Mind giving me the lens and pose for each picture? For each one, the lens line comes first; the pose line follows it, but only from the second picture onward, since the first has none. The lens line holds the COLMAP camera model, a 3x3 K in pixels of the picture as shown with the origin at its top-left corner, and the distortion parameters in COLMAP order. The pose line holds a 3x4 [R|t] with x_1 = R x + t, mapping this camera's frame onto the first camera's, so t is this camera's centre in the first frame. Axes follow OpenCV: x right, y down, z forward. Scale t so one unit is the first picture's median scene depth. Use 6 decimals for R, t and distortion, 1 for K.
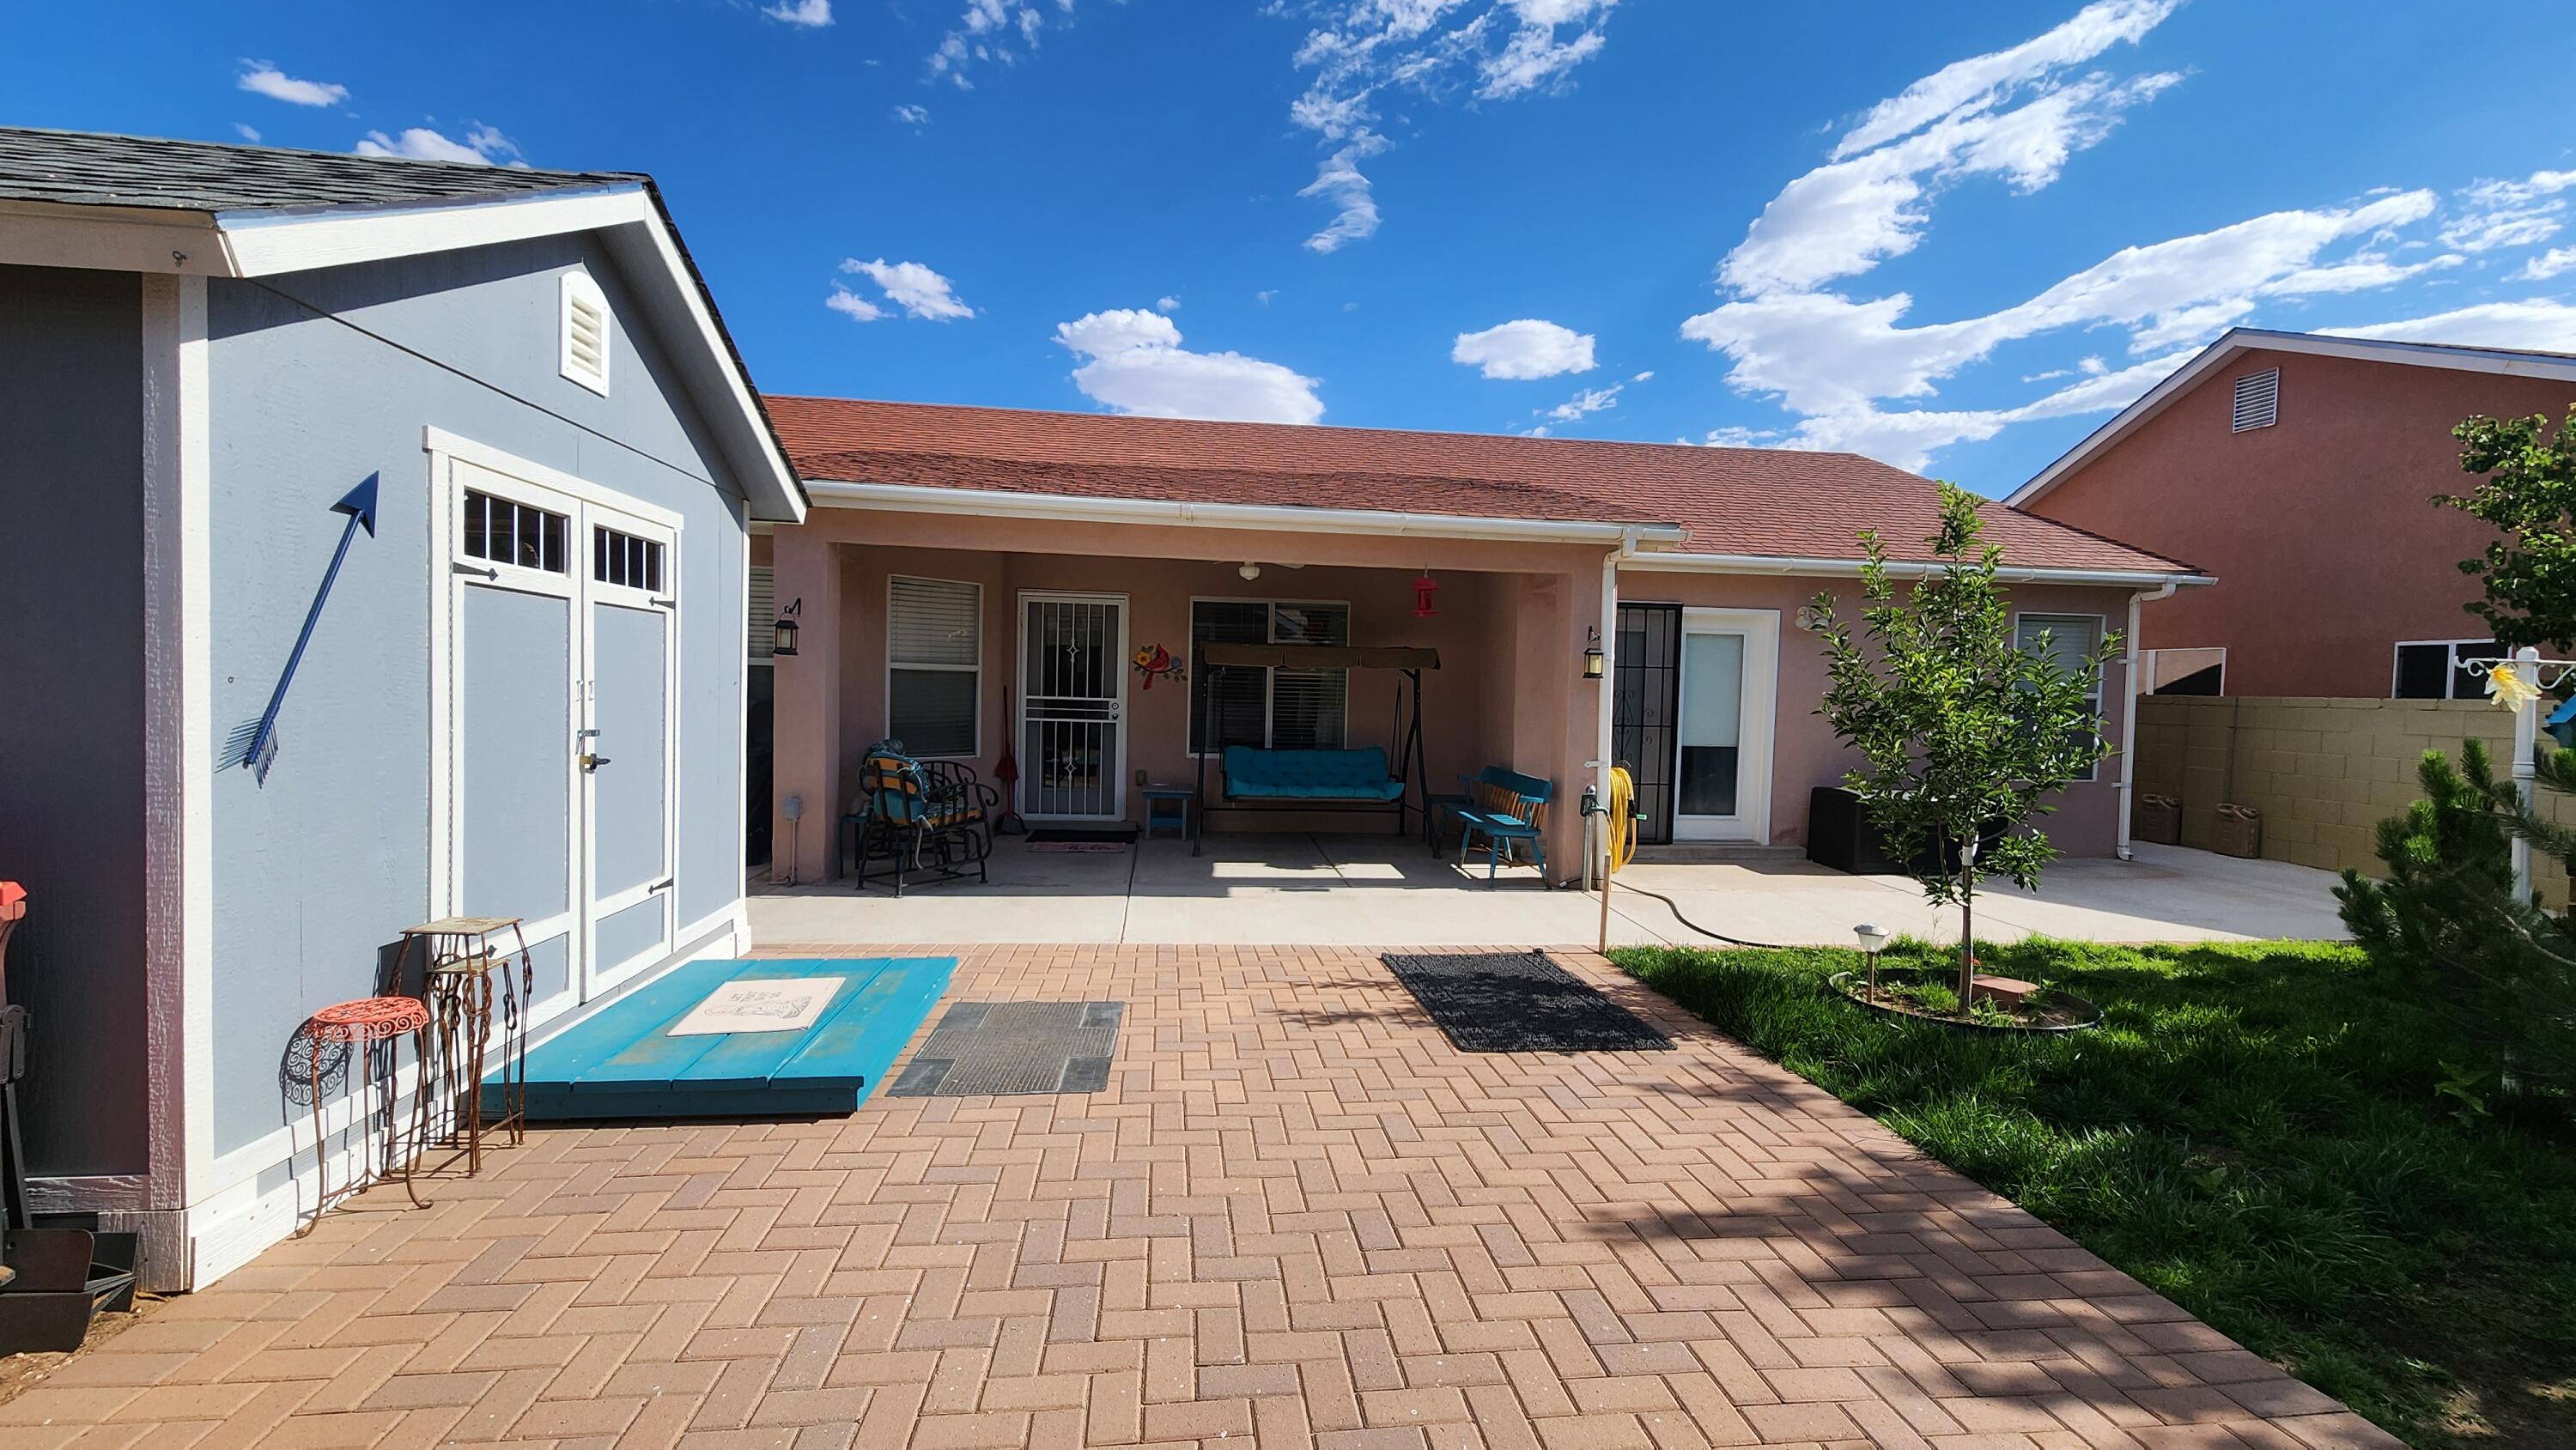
lens RADIAL K [[1056.4, 0, 1295.2], [0, 1056.4, 727.6], [0, 0, 1]] dist [-0.003364, 0.001088]
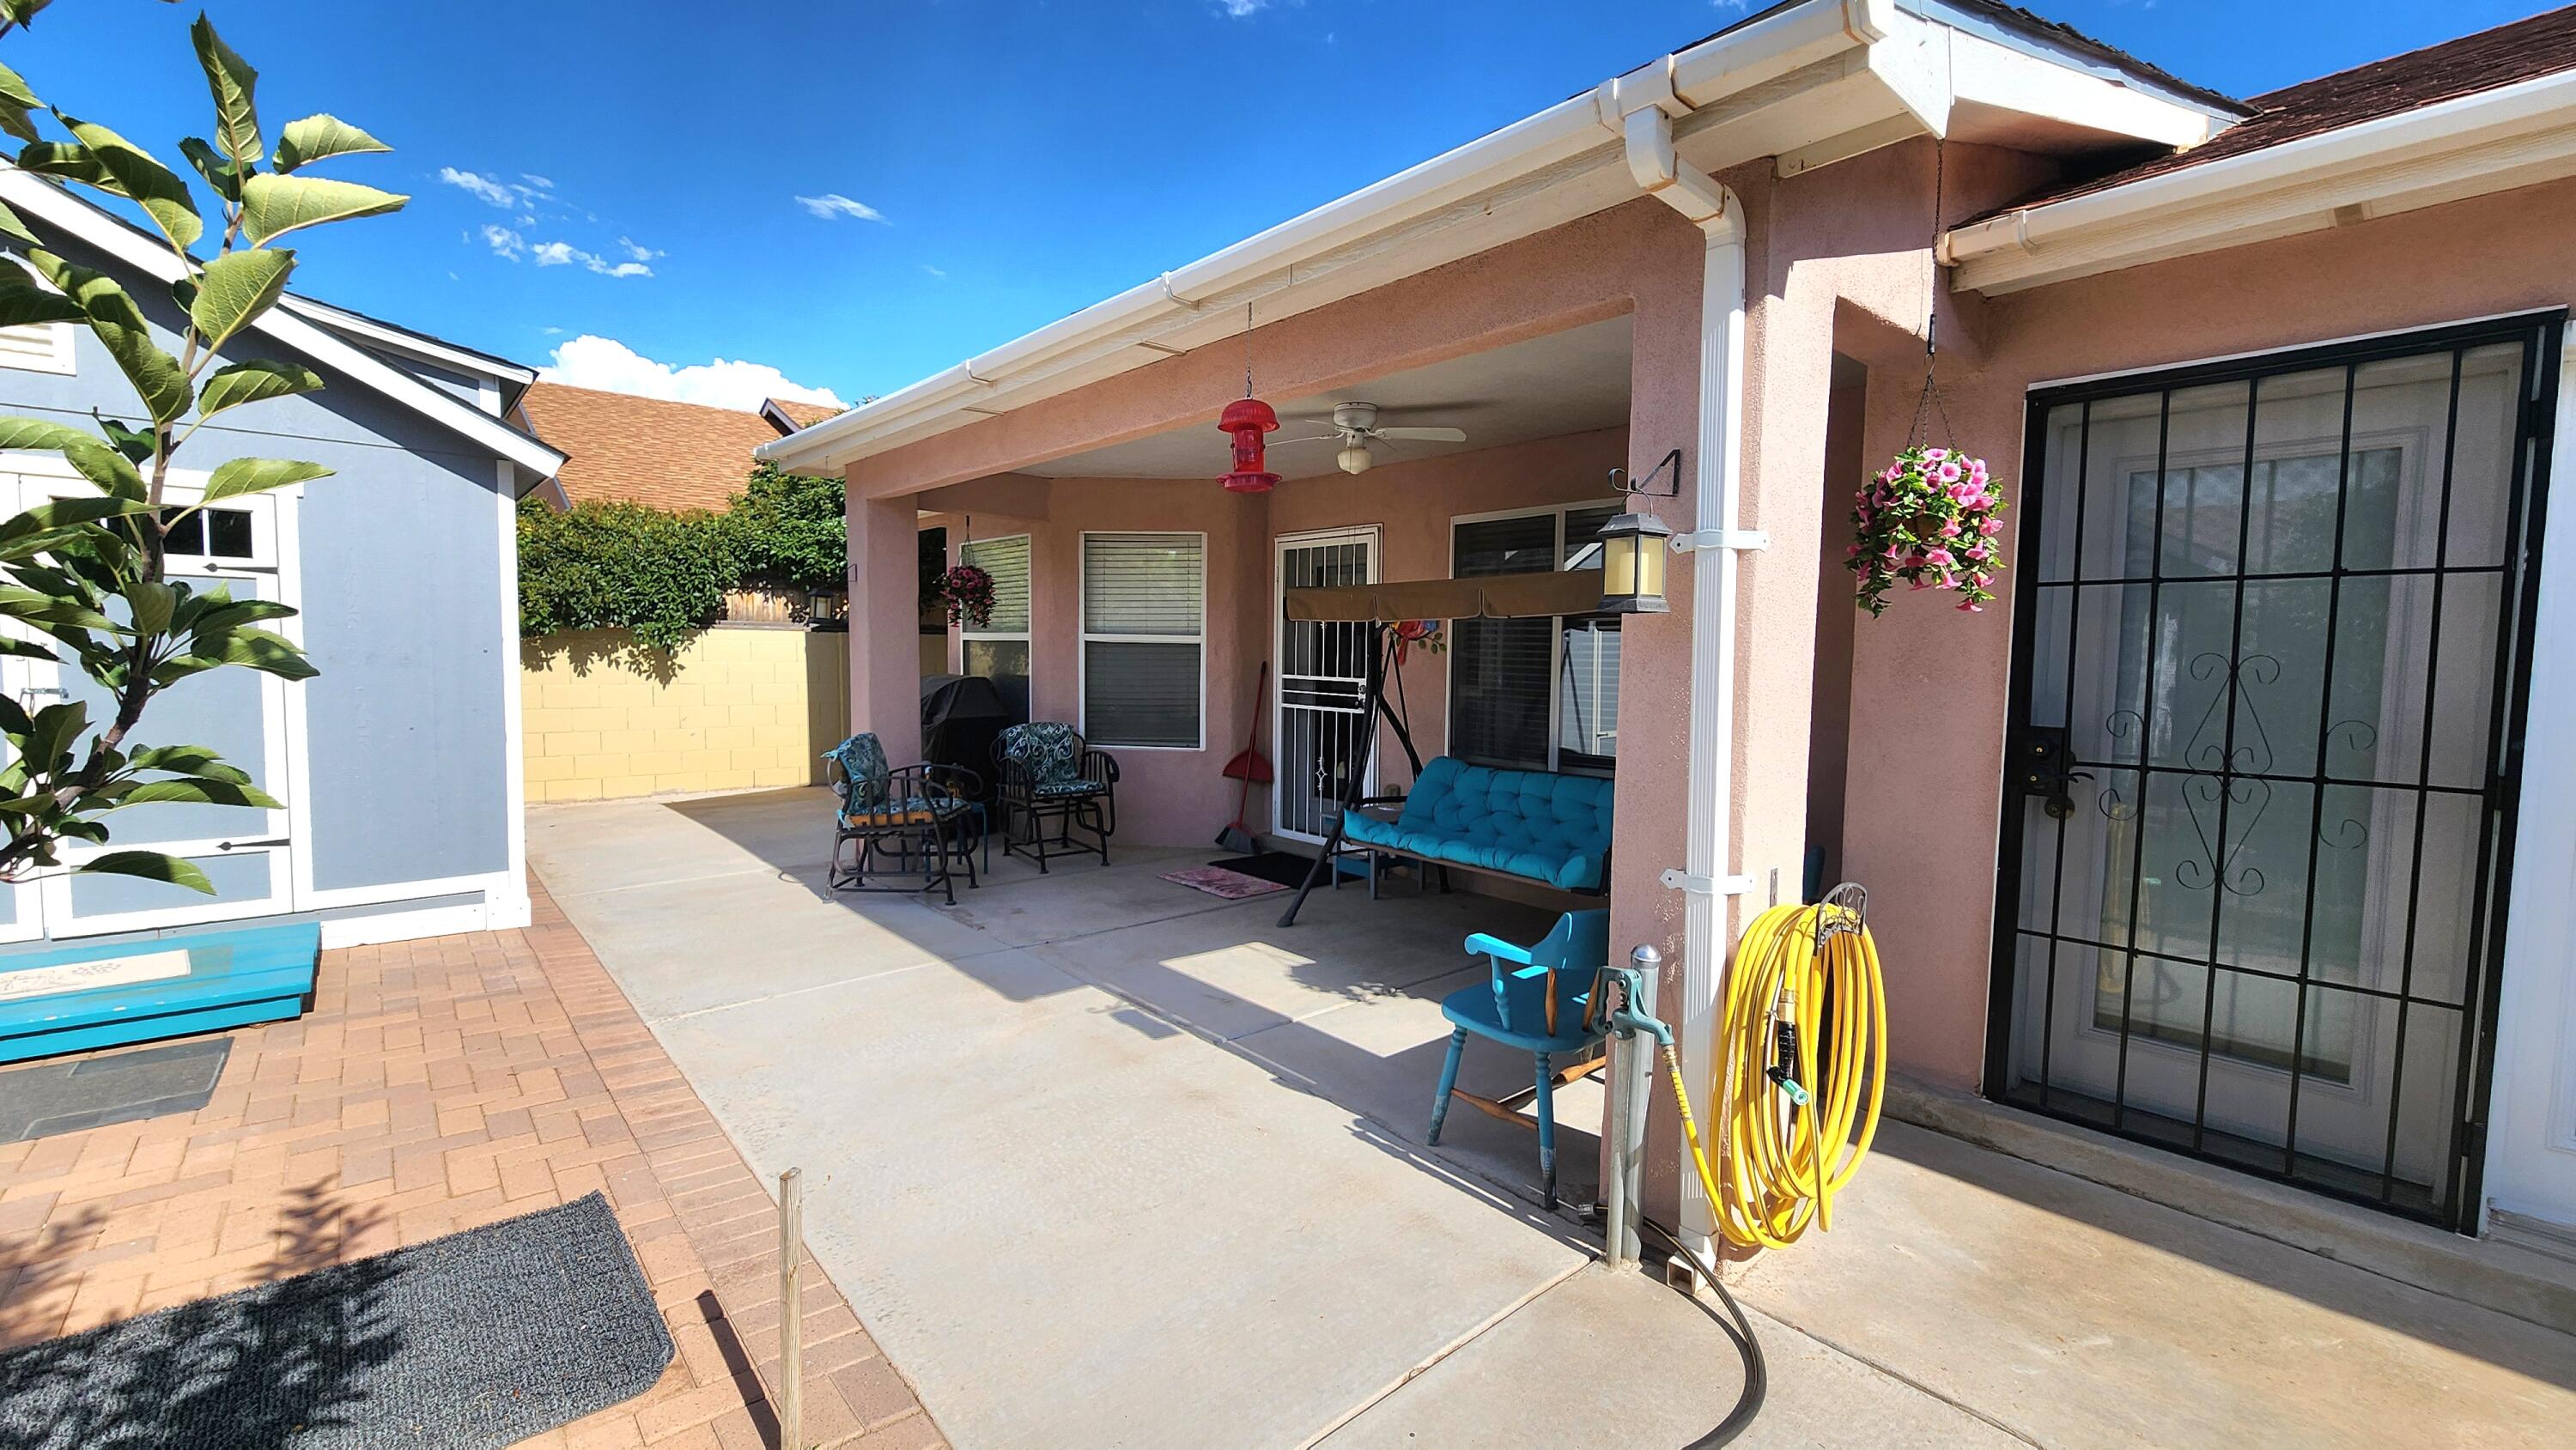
lens RADIAL K [[1056.4, 0, 1302.8], [0, 1056.4, 730.8], [0, 0, 1]] dist [-0.003364, 0.001088]
pose [[0.573116, 0.044746, -0.818252, 0.948283], [-0.036146, 0.998917, 0.029308, -0.032295], [0.818677, 0.012780, 0.574112, 1.438643]]
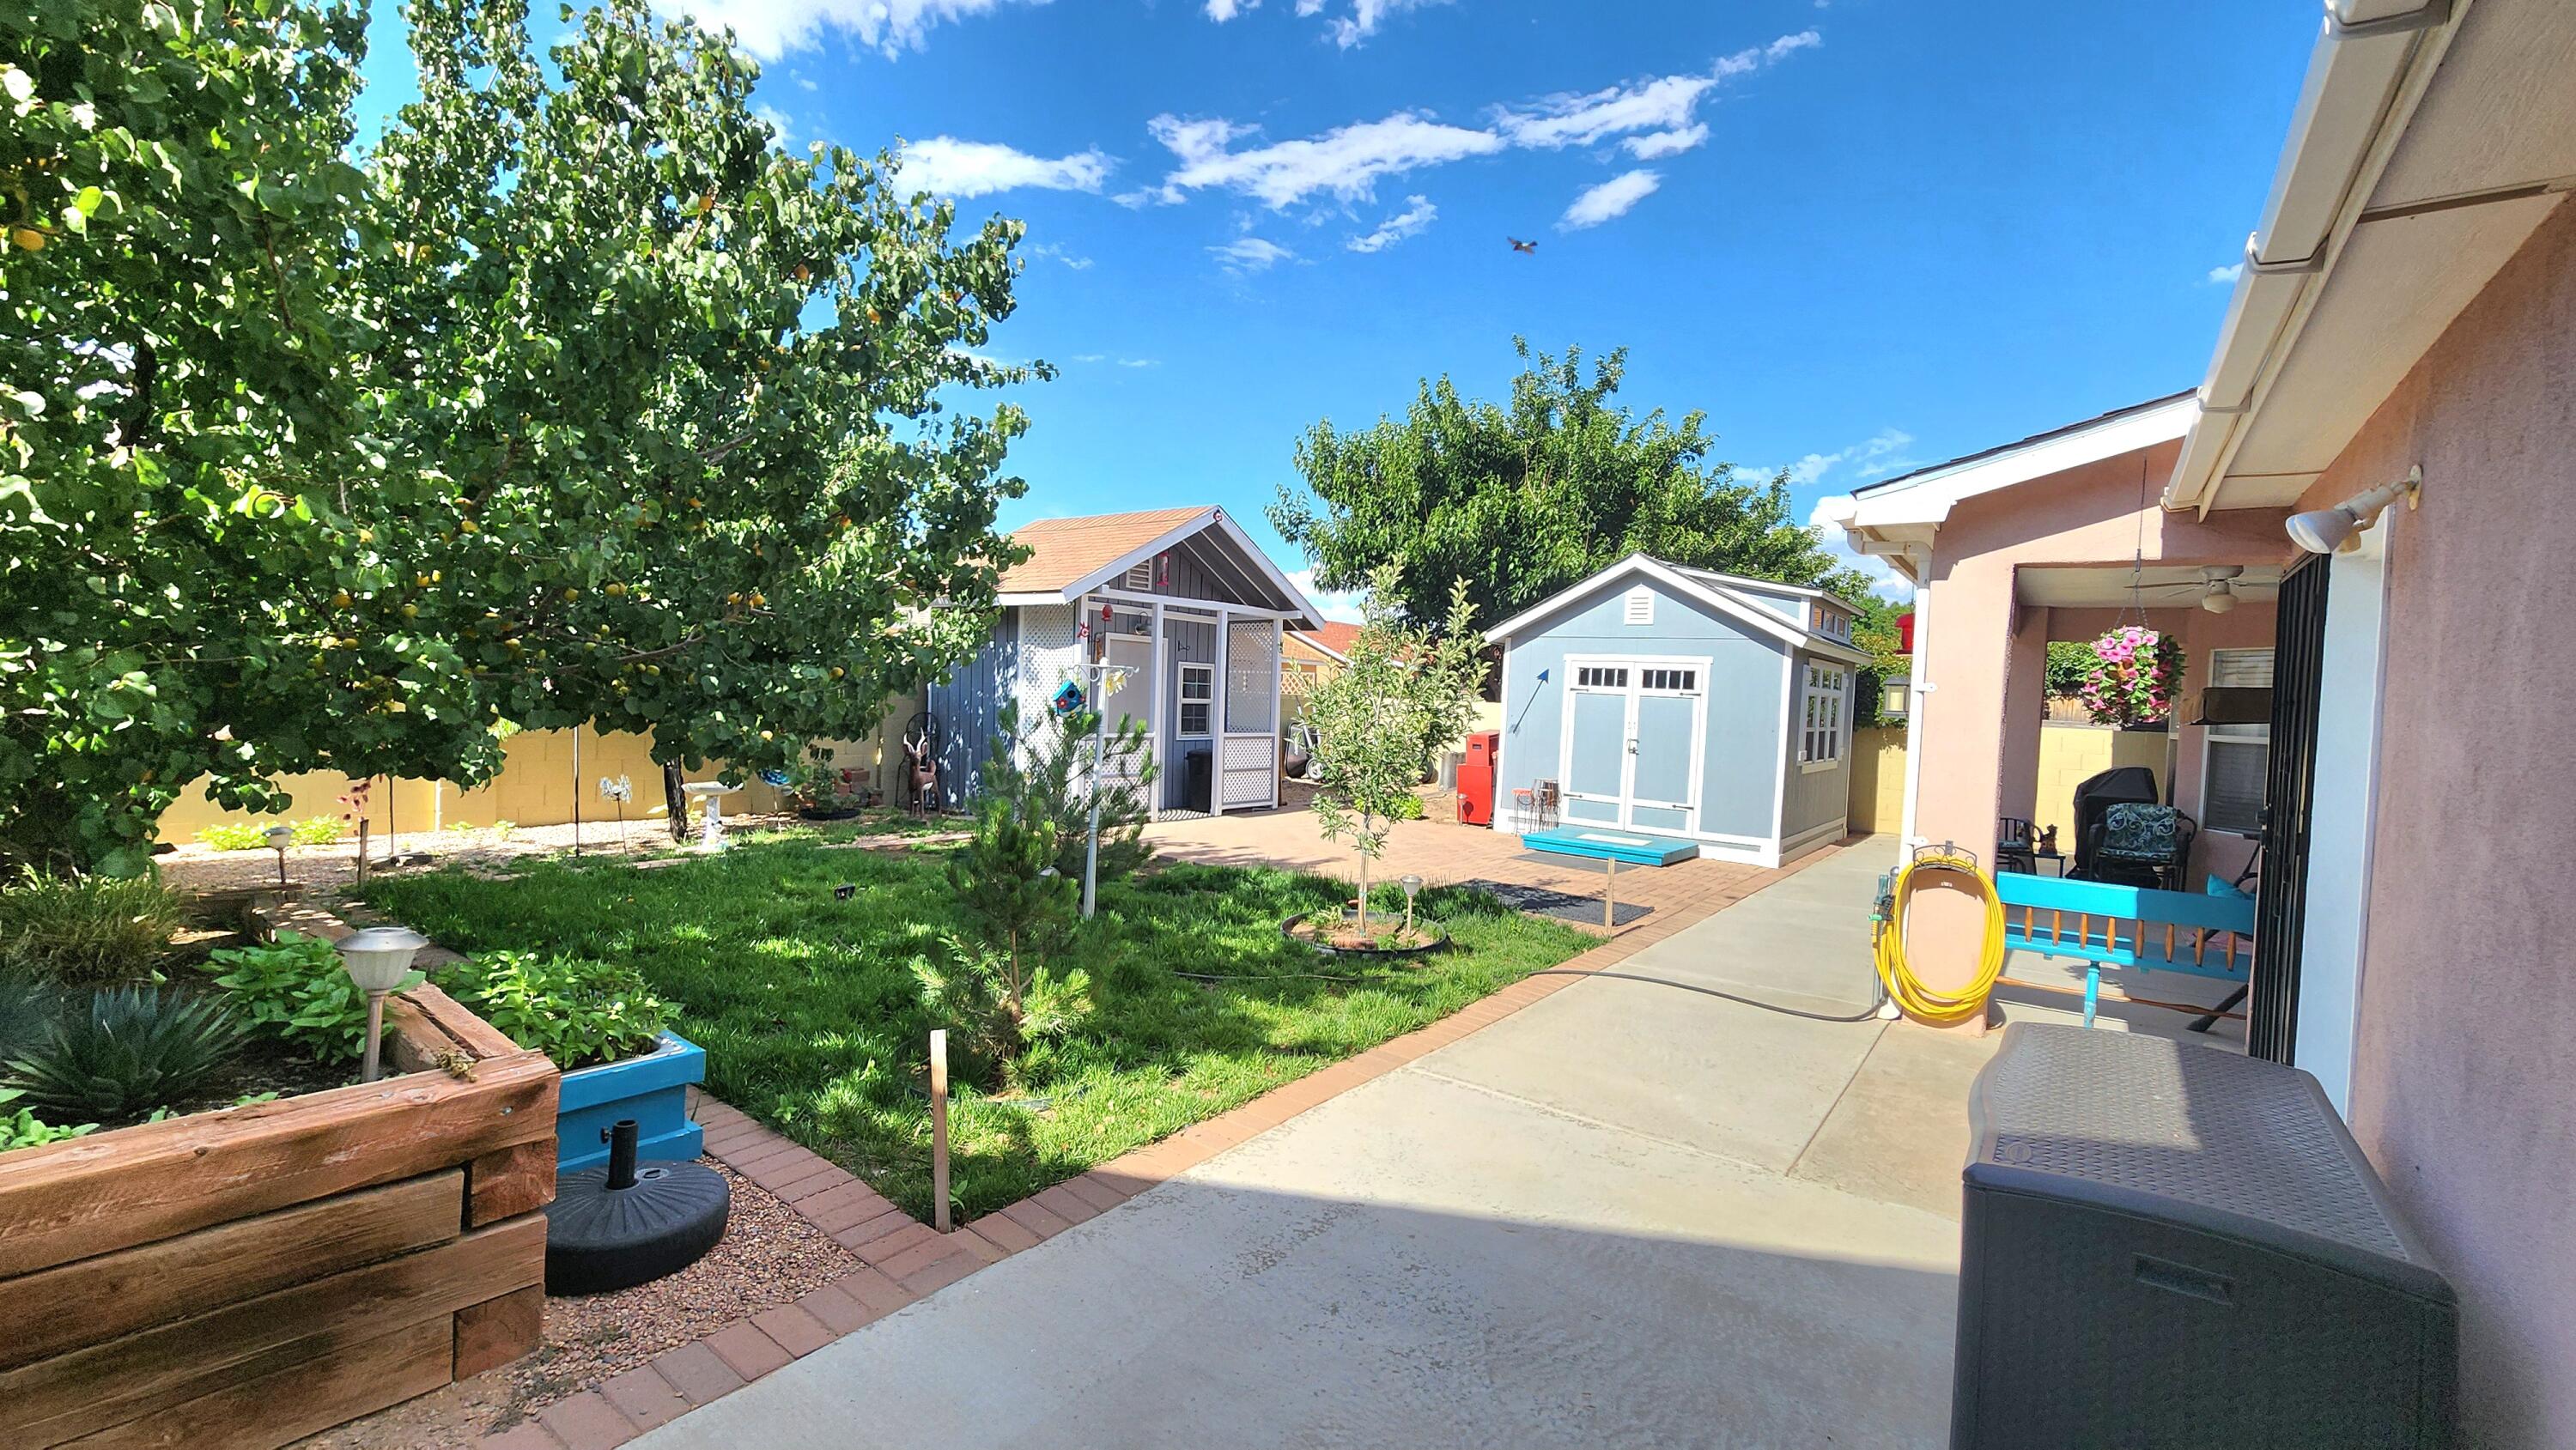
lens RADIAL K [[1056.4, 0, 1301.9], [0, 1056.4, 719.5], [0, 0, 1]] dist [-0.003364, 0.001088]
pose [[-0.679129, -0.041576, -0.732841, 2.131812], [-0.093471, 0.995165, 0.030162, -0.055121], [0.728044, 0.088983, -0.679731, 2.335926]]
